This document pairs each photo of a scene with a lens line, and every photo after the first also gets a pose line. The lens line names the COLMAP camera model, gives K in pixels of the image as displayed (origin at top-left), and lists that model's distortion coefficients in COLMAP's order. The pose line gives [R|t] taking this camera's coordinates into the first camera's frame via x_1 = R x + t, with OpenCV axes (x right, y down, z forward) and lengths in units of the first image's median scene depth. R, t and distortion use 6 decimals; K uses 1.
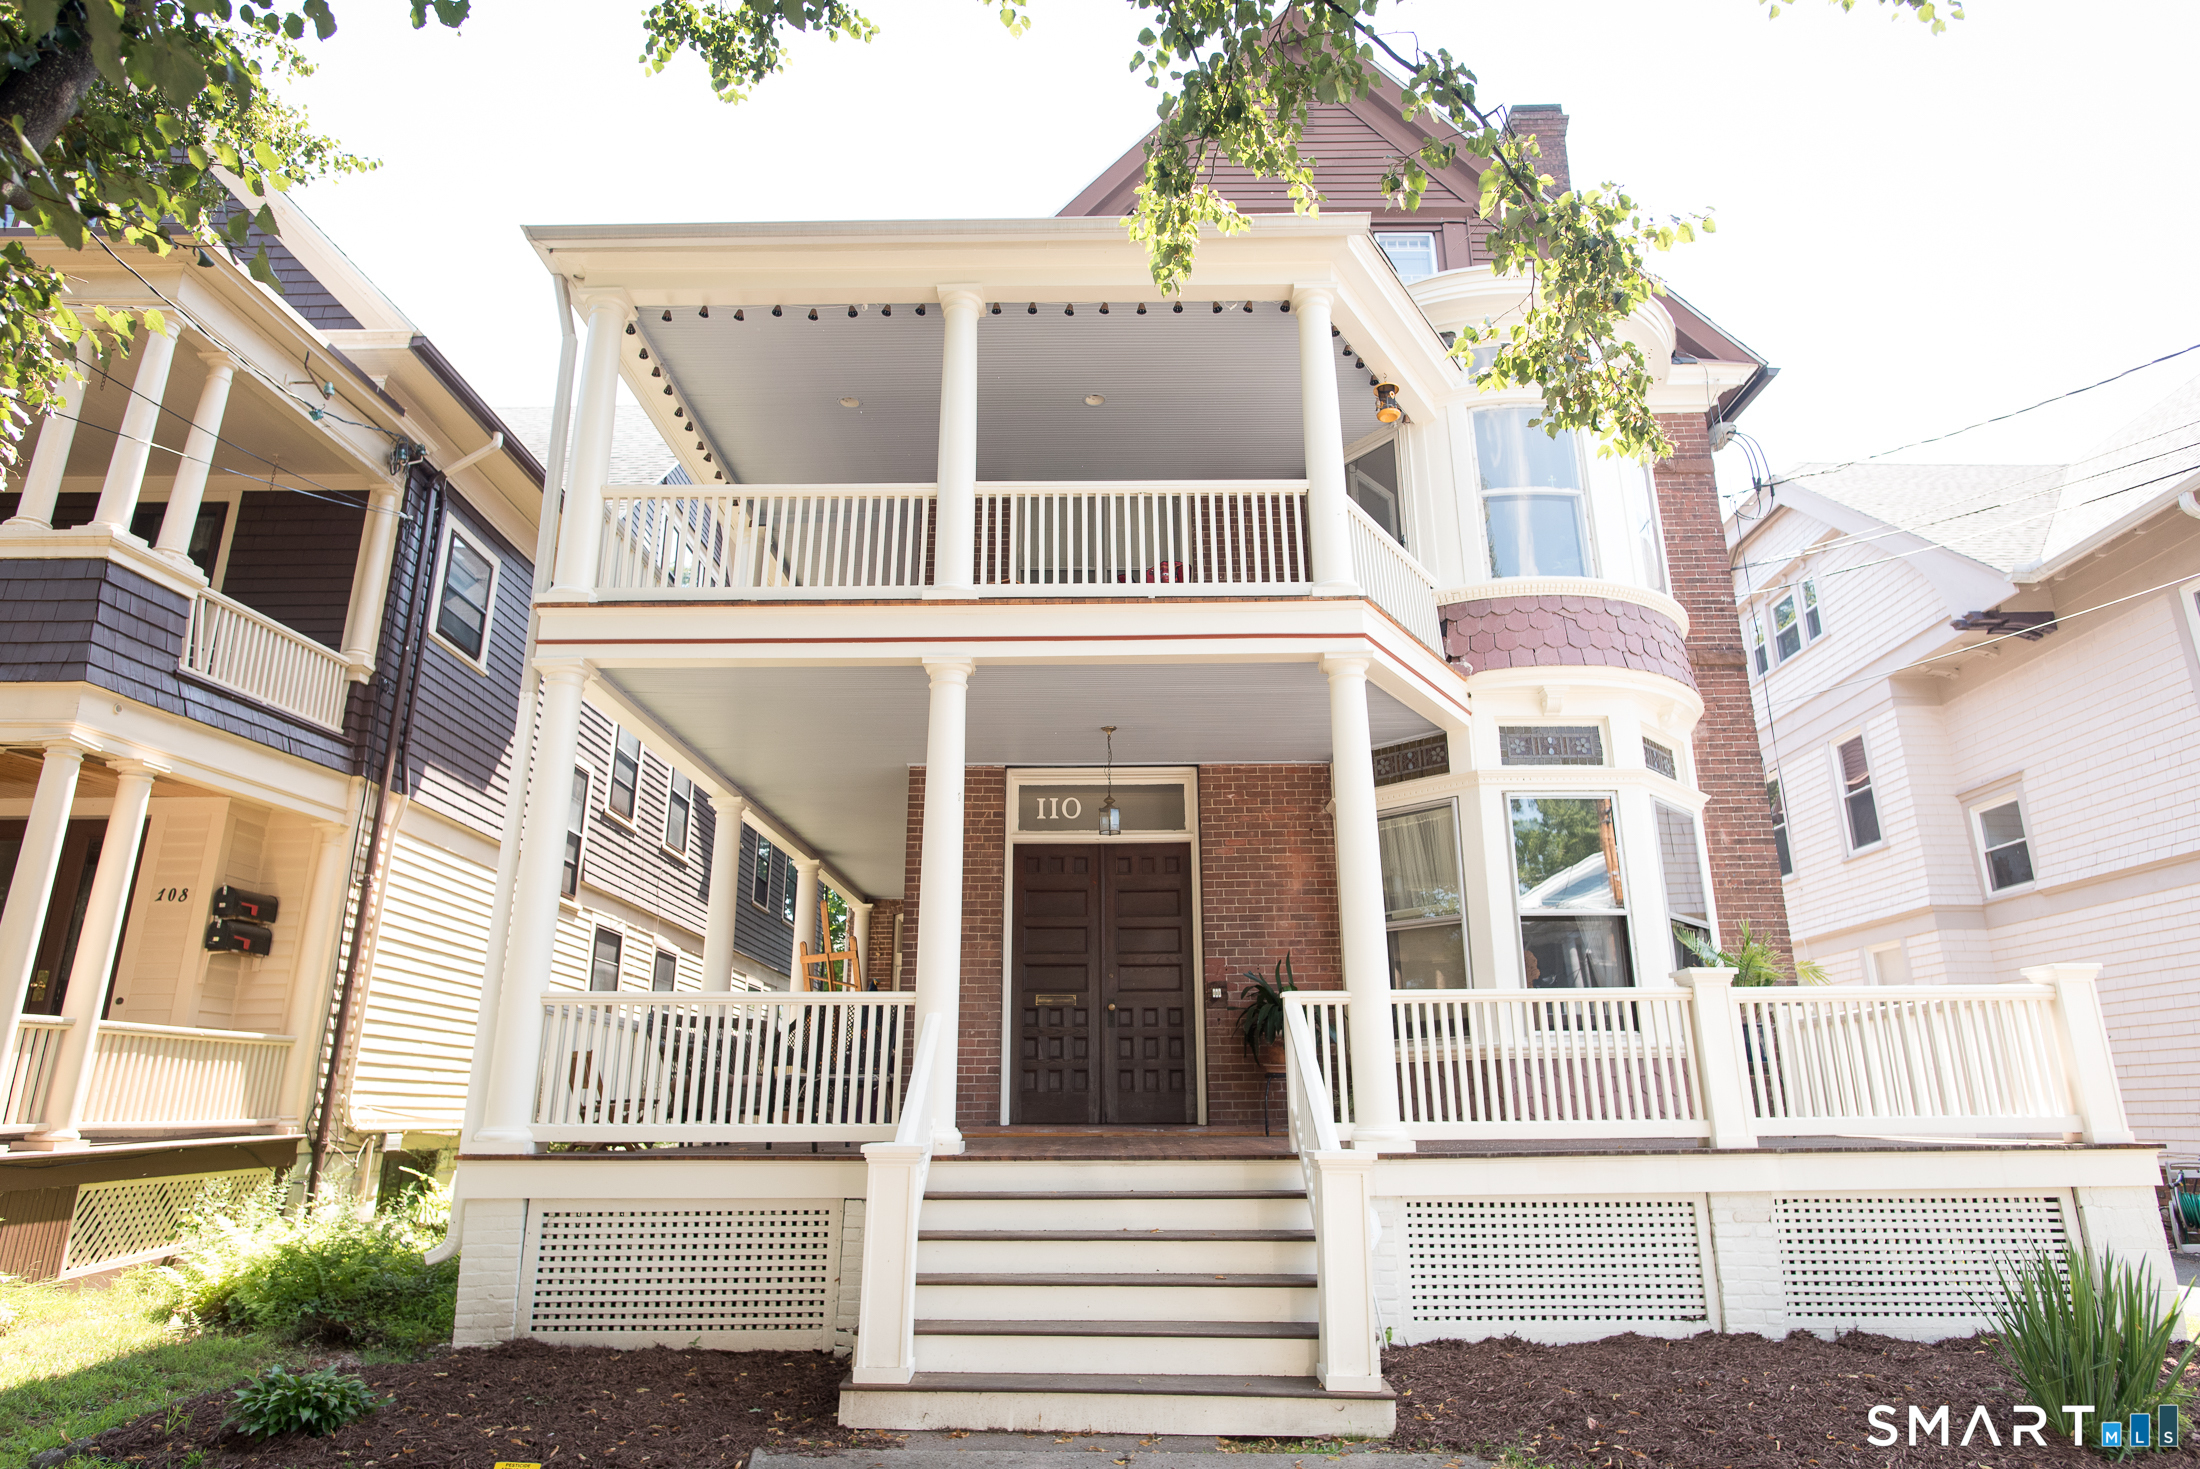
lens RADIAL K [[1256.2, 0, 1106.8], [0, 1256.2, 743.6], [0, 0, 1]] dist [-0.005513, 0.000801]
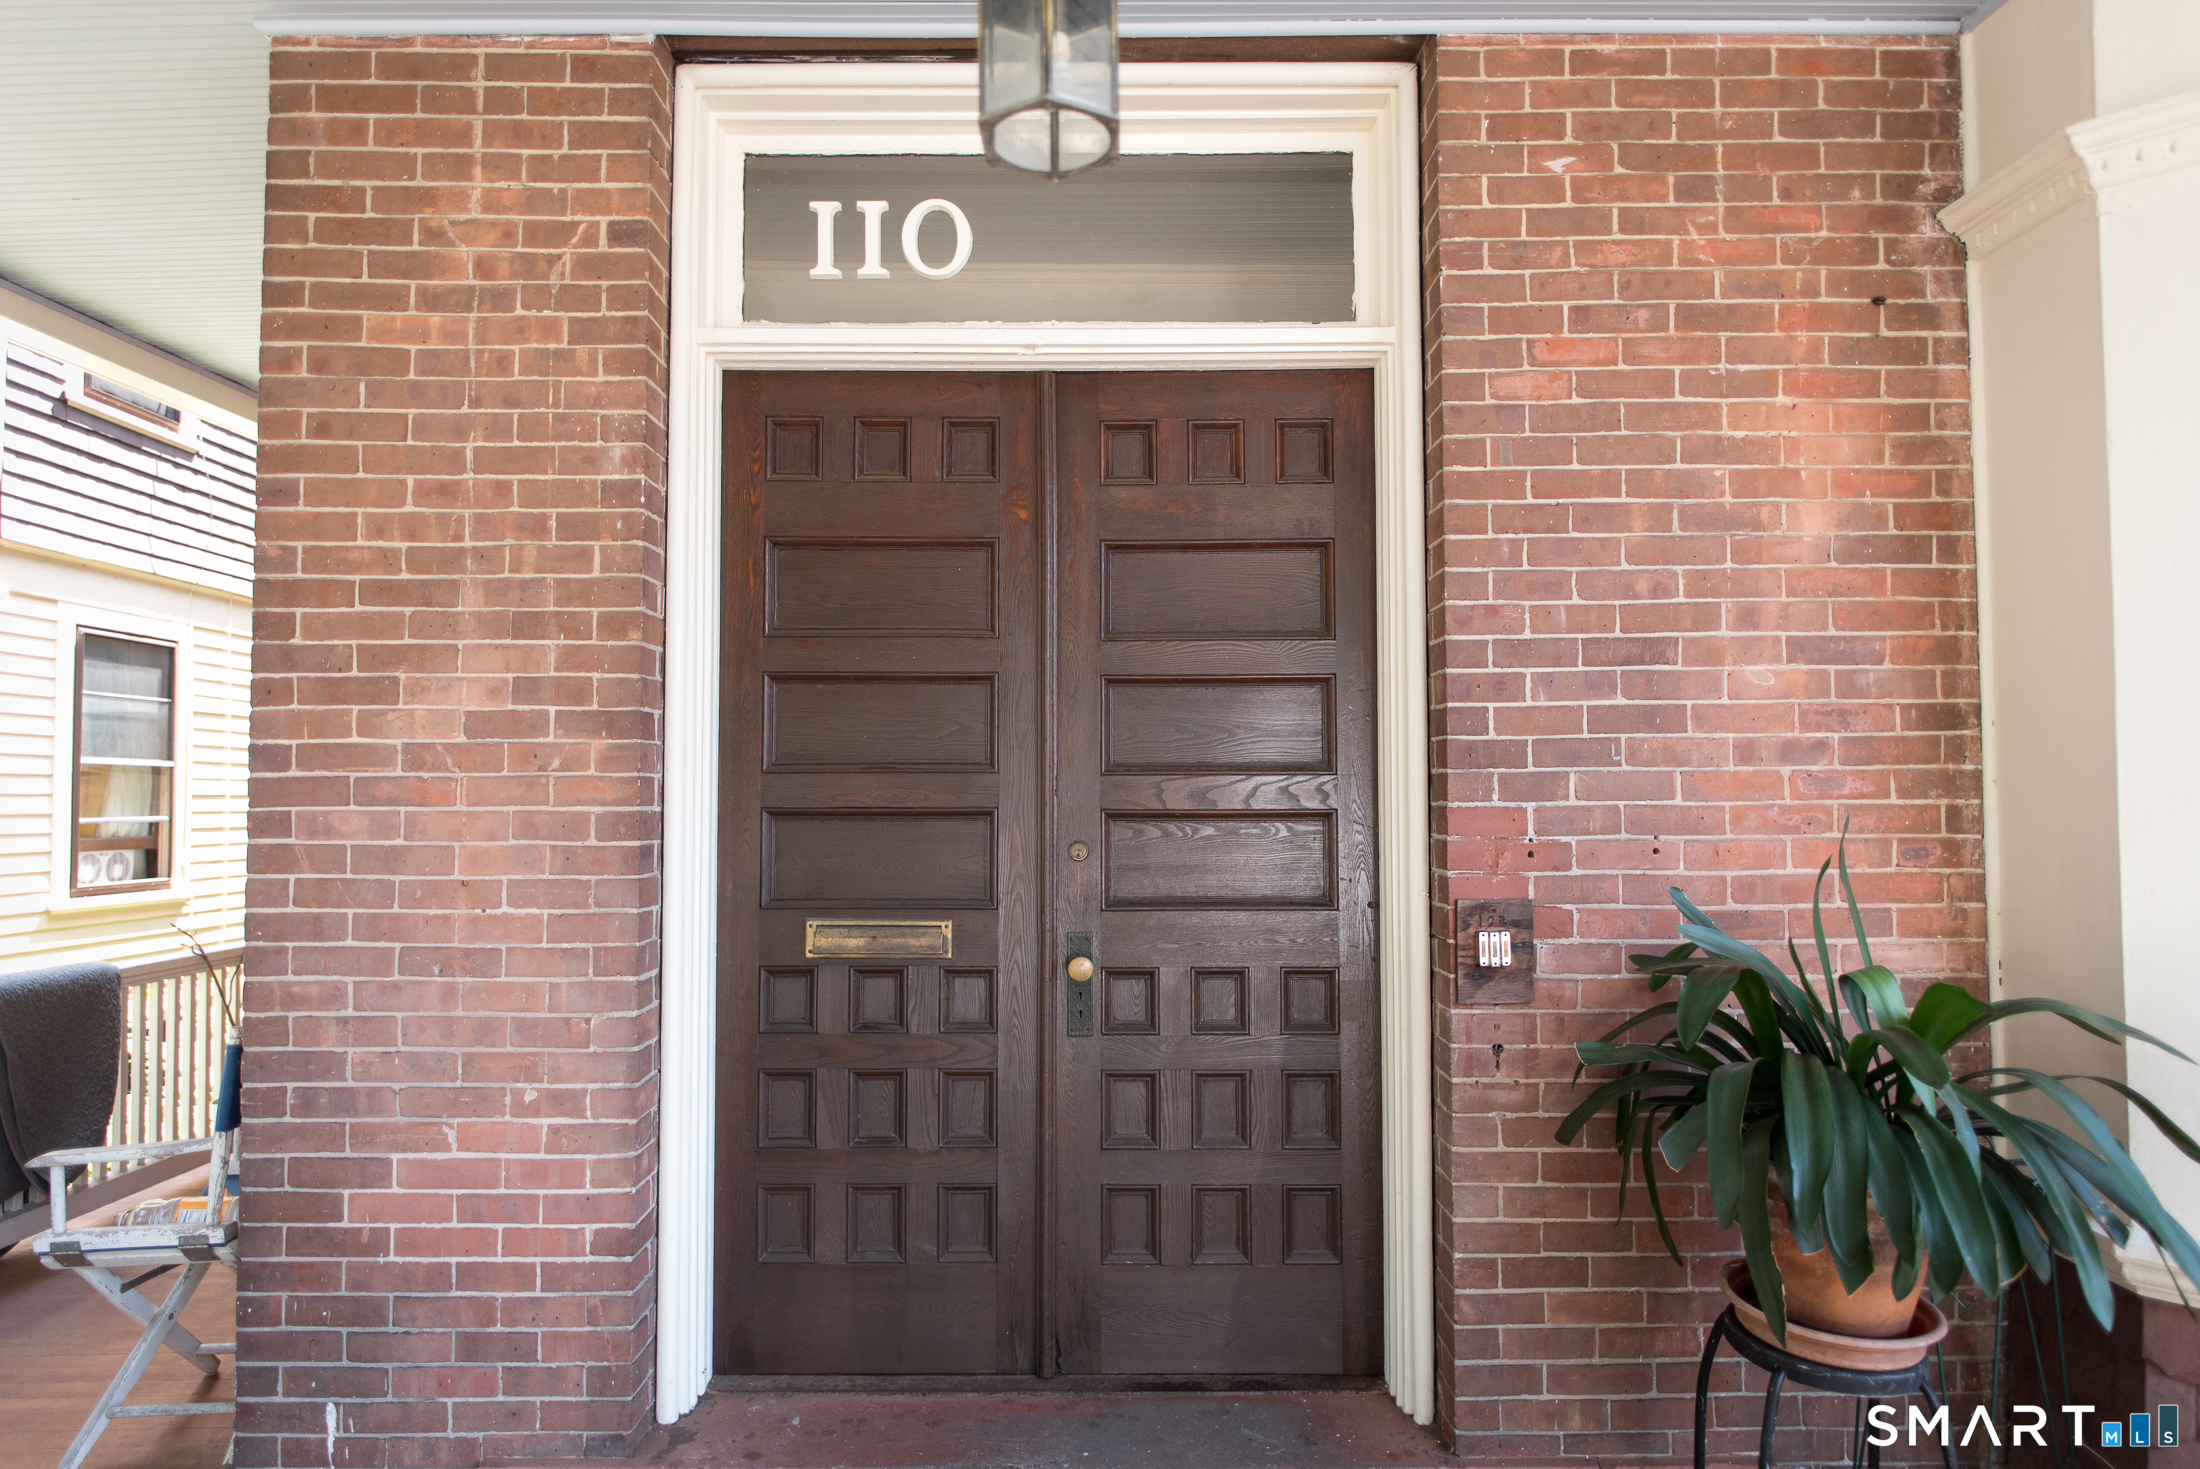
lens RADIAL K [[1256.2, 0, 1106.8], [0, 1256.2, 743.6], [0, 0, 1]] dist [-0.005513, 0.000801]
pose [[0.999955, 0.003784, 0.008732, 0.007089], [-0.005823, 0.969002, 0.246983, 0.093953], [-0.007527, -0.247022, 0.968981, 0.743464]]
